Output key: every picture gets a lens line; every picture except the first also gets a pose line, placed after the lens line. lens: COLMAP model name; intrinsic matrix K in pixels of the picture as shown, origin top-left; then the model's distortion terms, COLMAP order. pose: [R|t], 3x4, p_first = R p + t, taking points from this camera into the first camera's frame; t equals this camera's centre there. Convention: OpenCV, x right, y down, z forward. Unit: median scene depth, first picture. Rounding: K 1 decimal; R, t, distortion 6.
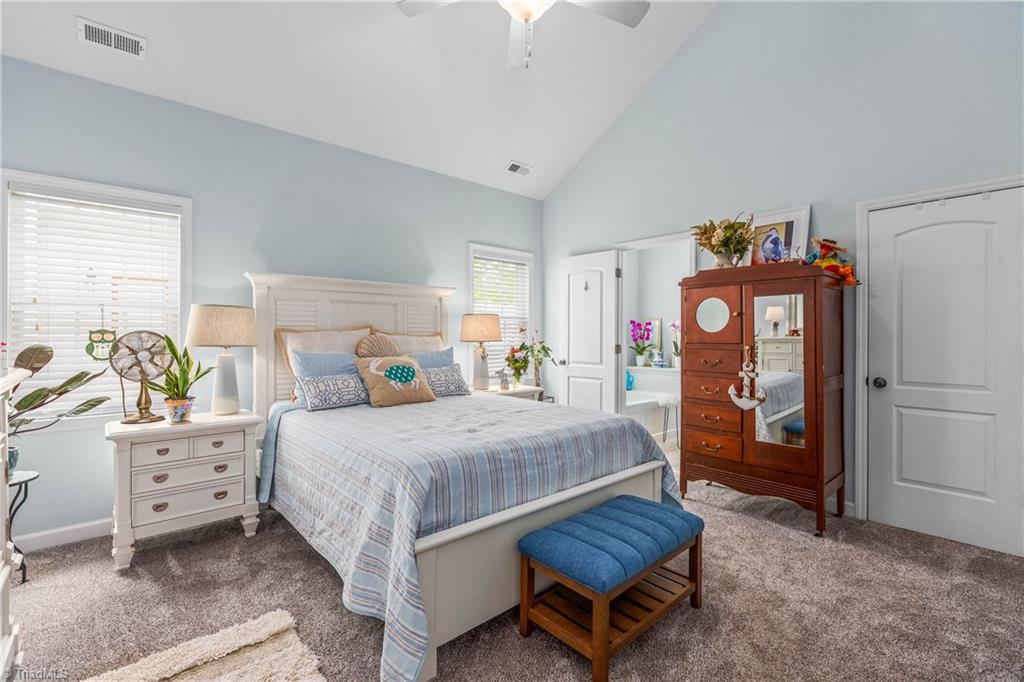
lens RADIAL K [[464.9, 0, 504.3], [0, 464.9, 341.4], [0, 0, 1]] dist [0.000996, -0.000108]
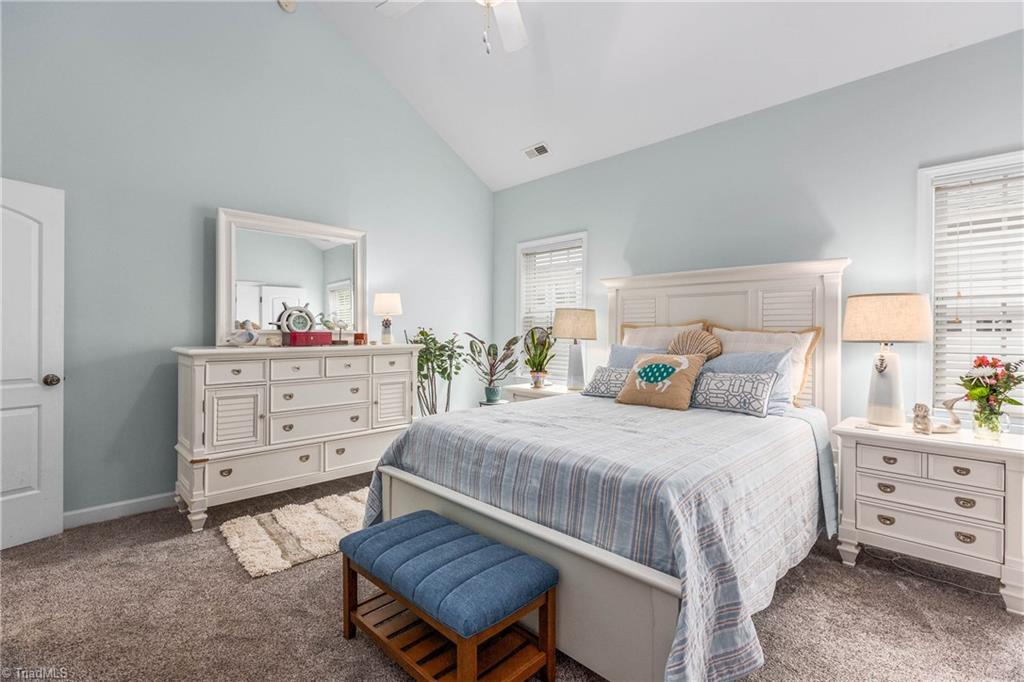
lens RADIAL K [[464.9, 0, 475.2], [0, 464.9, 328.2], [0, 0, 1]] dist [0.000996, -0.000108]
pose [[0.035500, -0.007261, -0.999343, 0.548334], [-0.018623, 0.999795, -0.007926, -0.002815], [0.999196, 0.018893, 0.035357, 0.509947]]
